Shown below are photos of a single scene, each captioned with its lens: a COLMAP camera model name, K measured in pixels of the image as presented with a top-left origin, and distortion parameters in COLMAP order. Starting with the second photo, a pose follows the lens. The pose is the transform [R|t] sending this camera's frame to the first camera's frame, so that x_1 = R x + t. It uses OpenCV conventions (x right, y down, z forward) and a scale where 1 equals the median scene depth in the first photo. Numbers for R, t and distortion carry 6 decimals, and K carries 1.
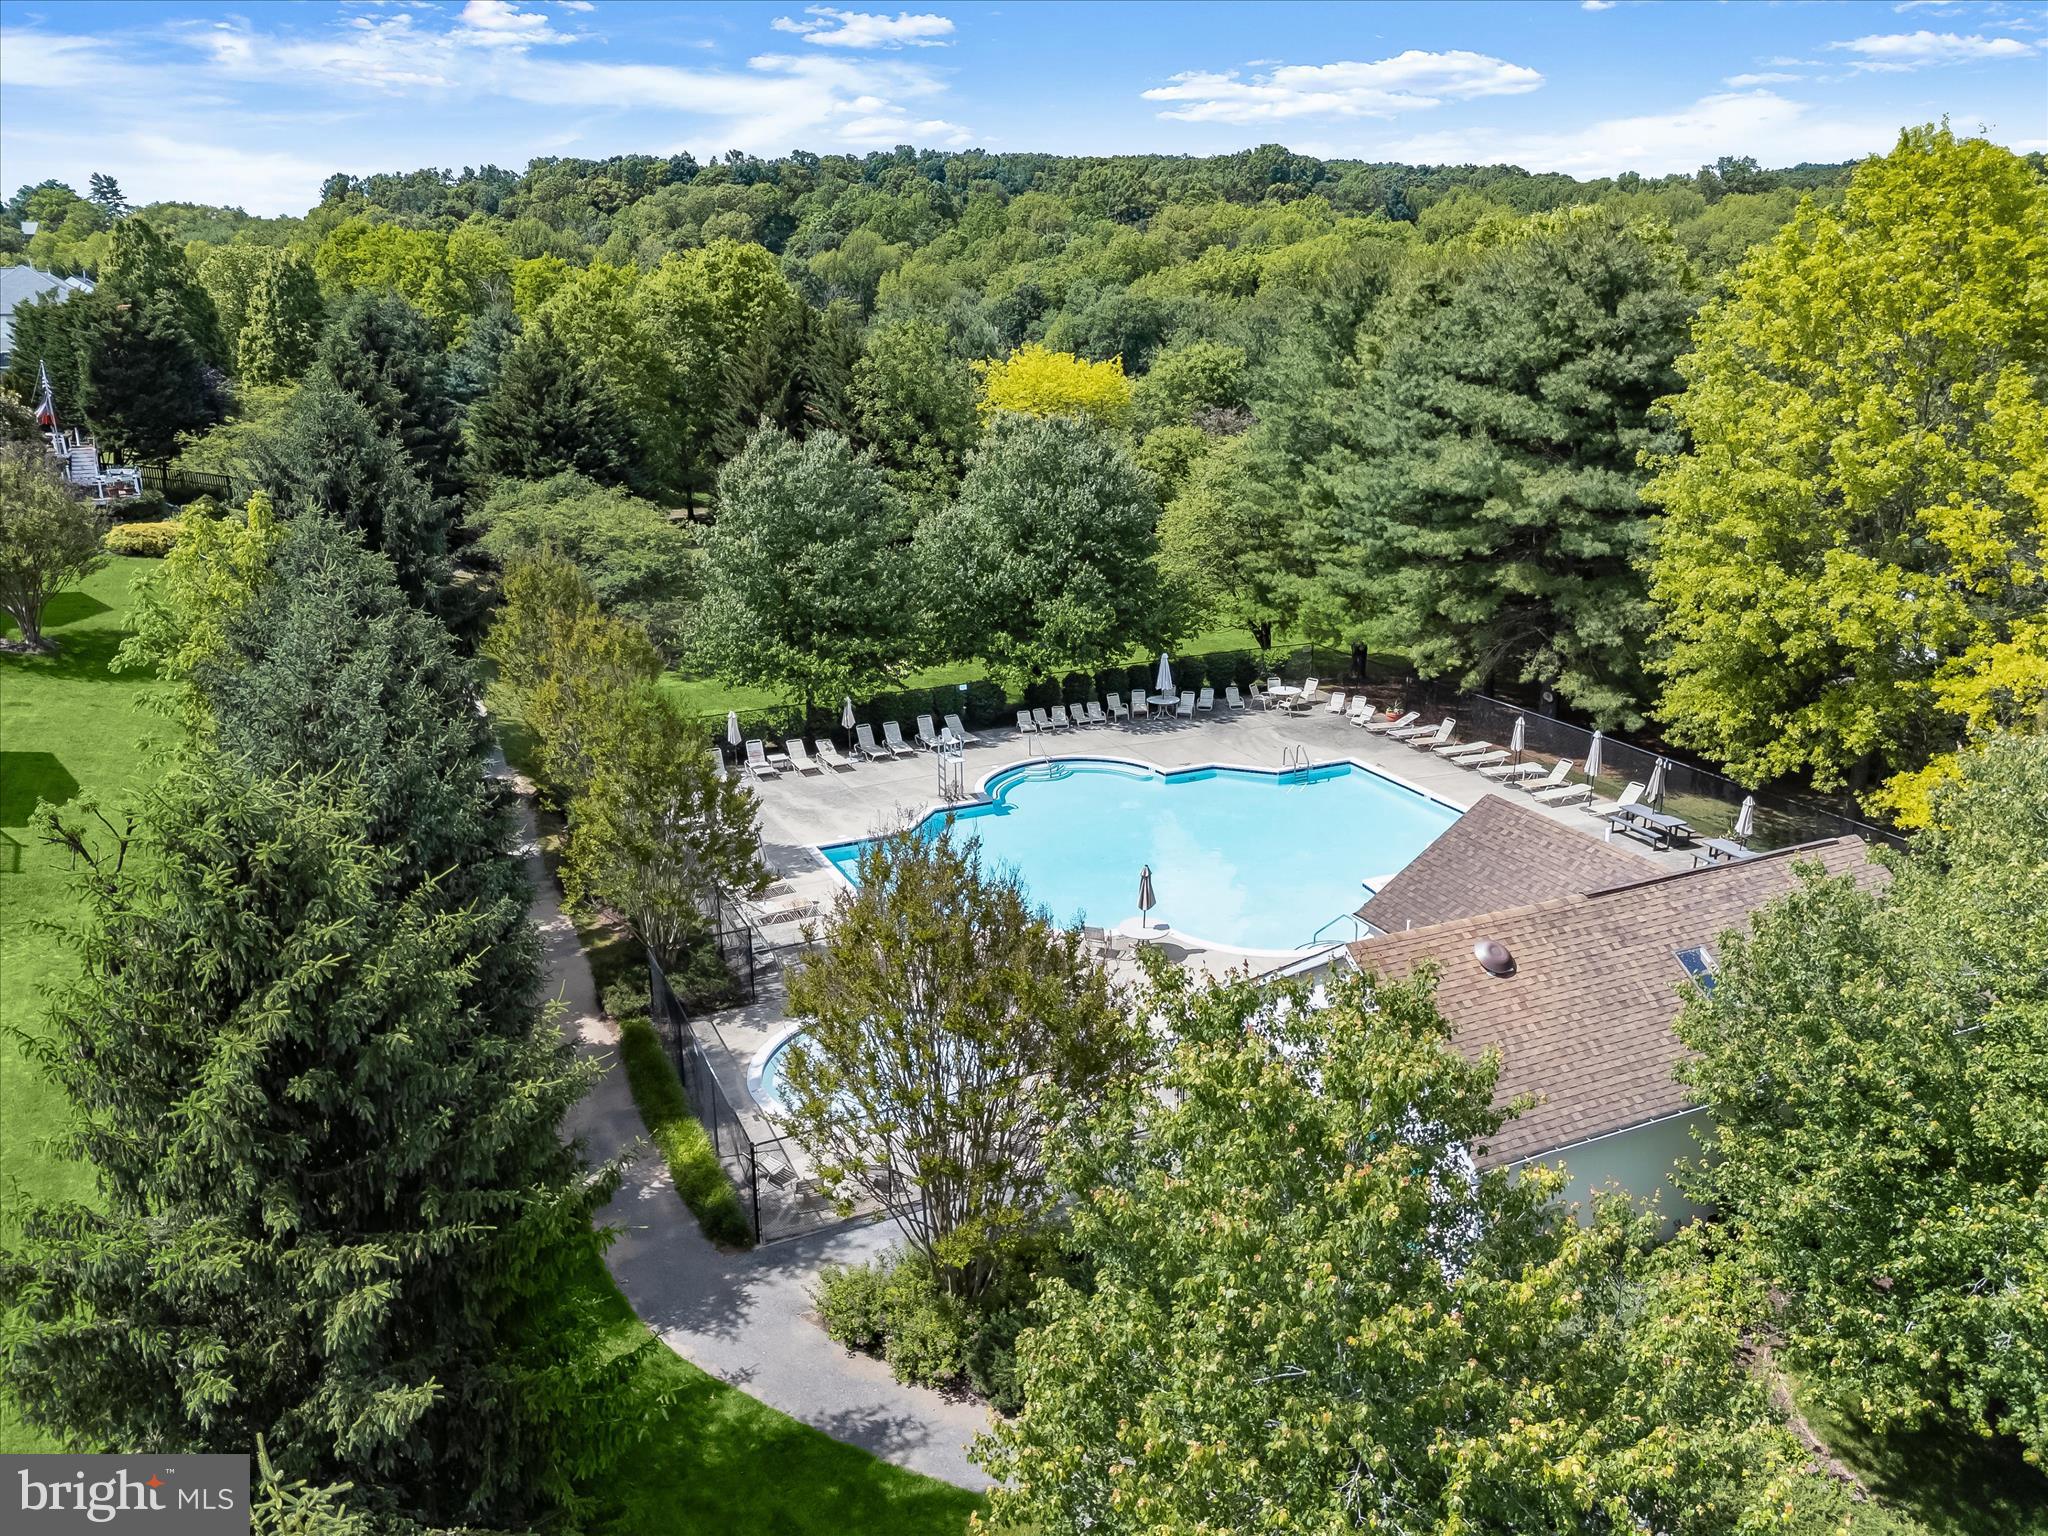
lens RADIAL K [[1500.7, 0, 1024.0], [0, 1500.7, 768.0], [0, 0, 1]] dist [0.067839, -0.071274]
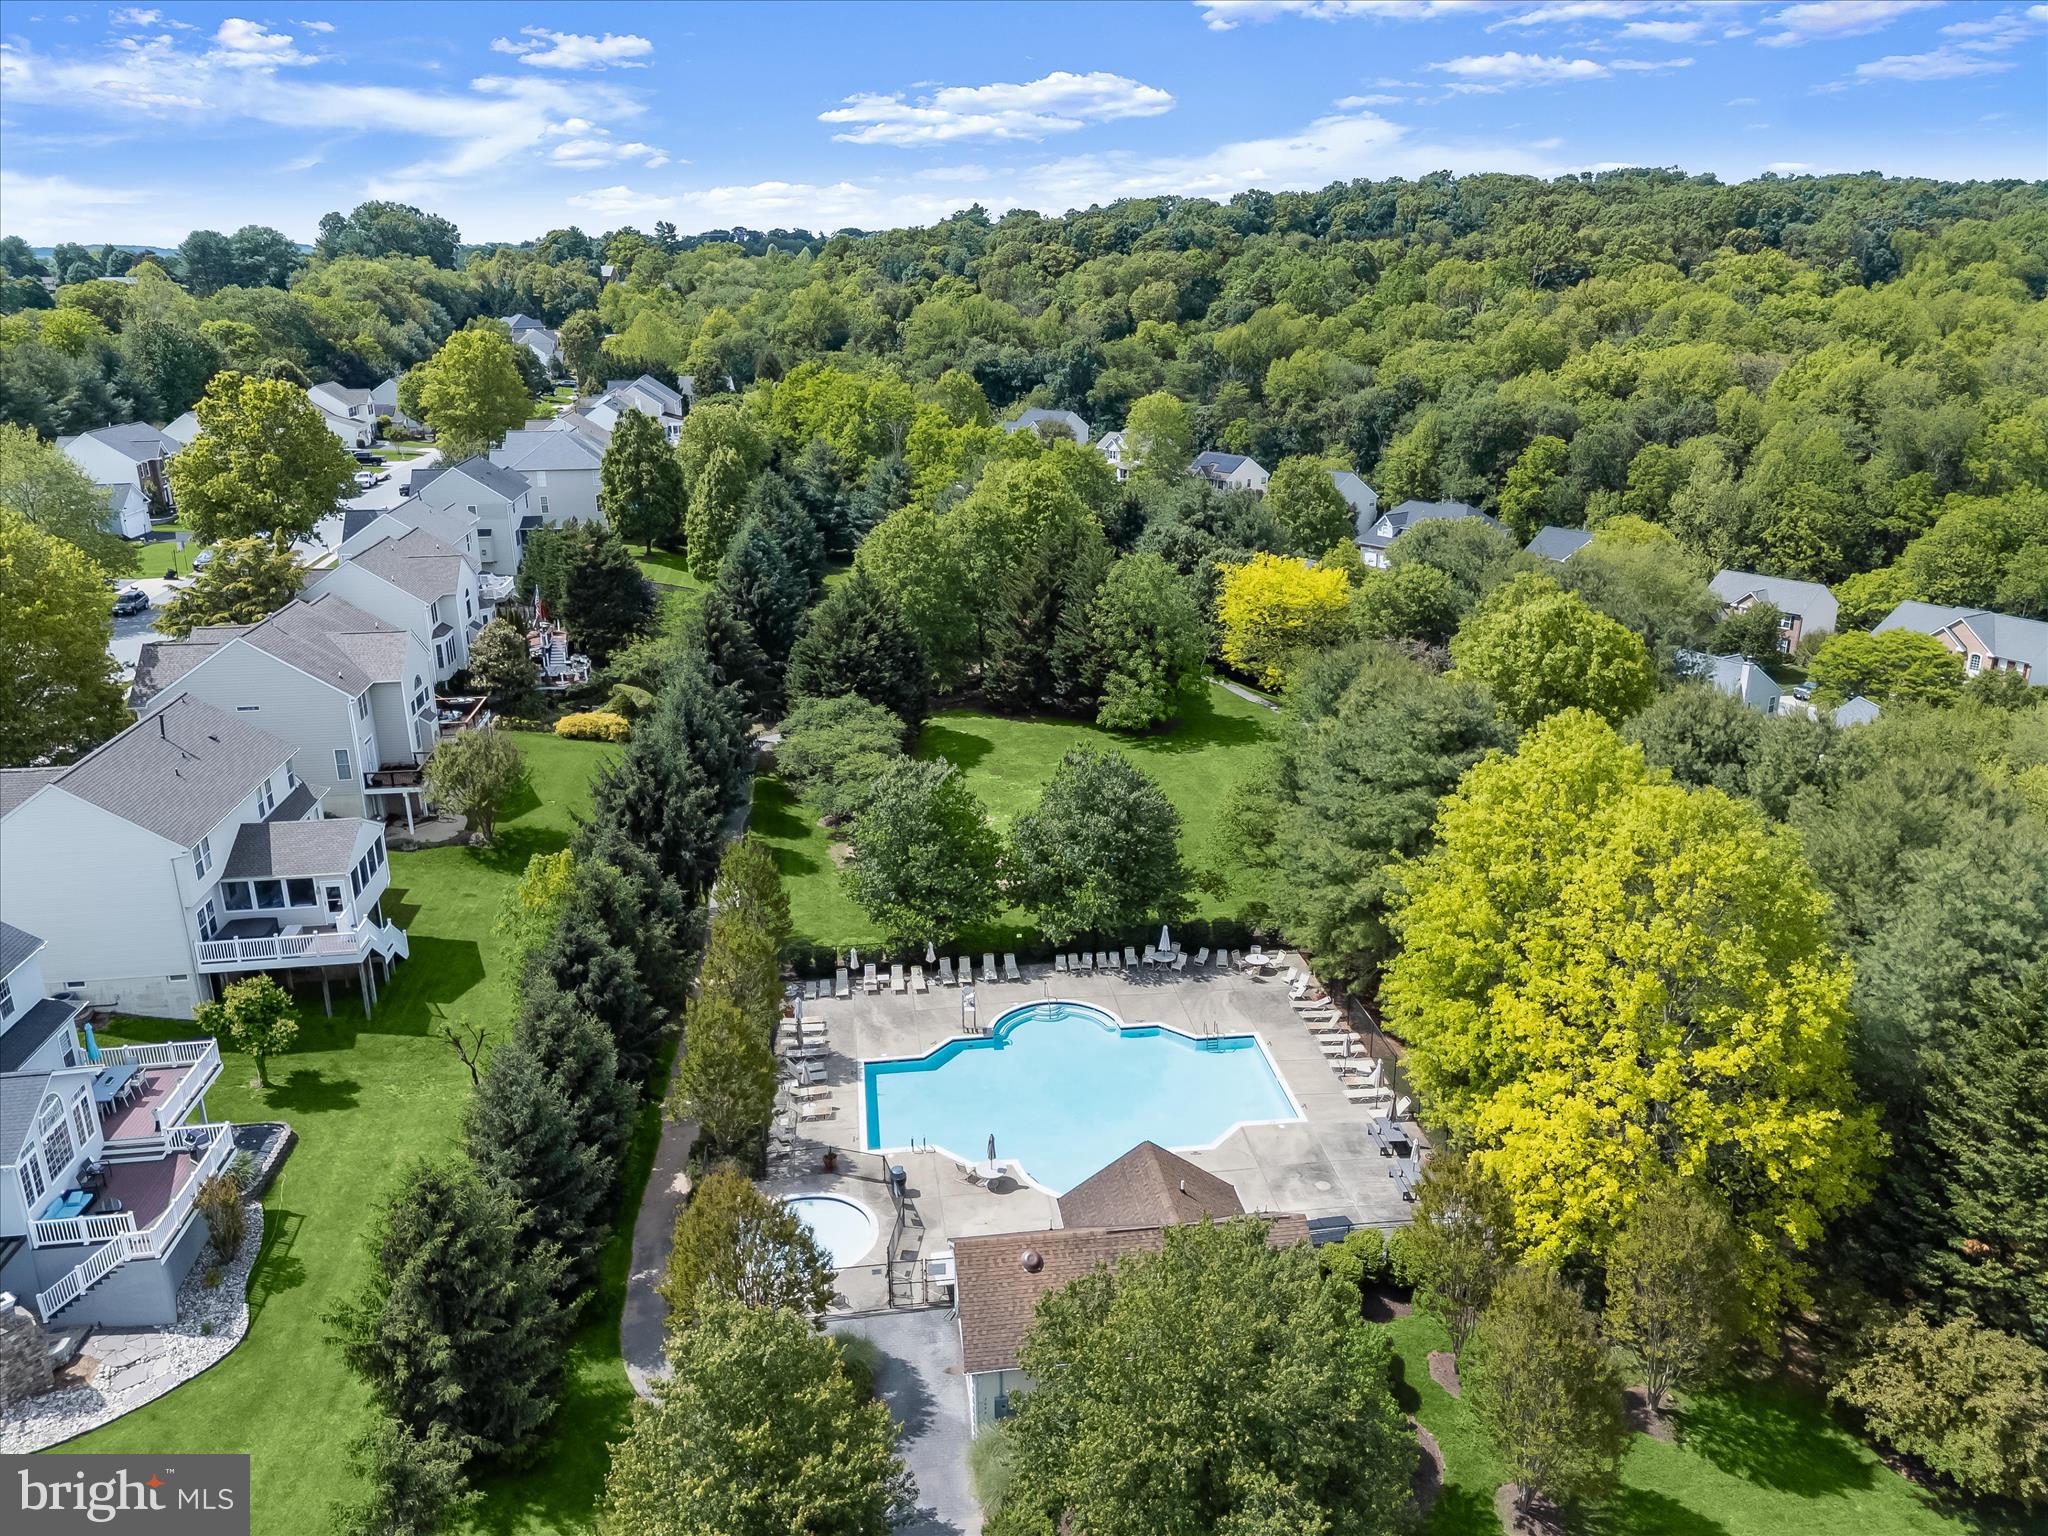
lens RADIAL K [[1513.2, 0, 1024.0], [0, 1513.2, 768.0], [0, 0, 1]] dist [0.086367, -0.082274]
pose [[0.950301, 0.103000, -0.293801, 0.369466], [-0.095855, 0.994644, 0.038657, -0.265687], [0.296209, -0.008573, 0.955085, -0.401324]]
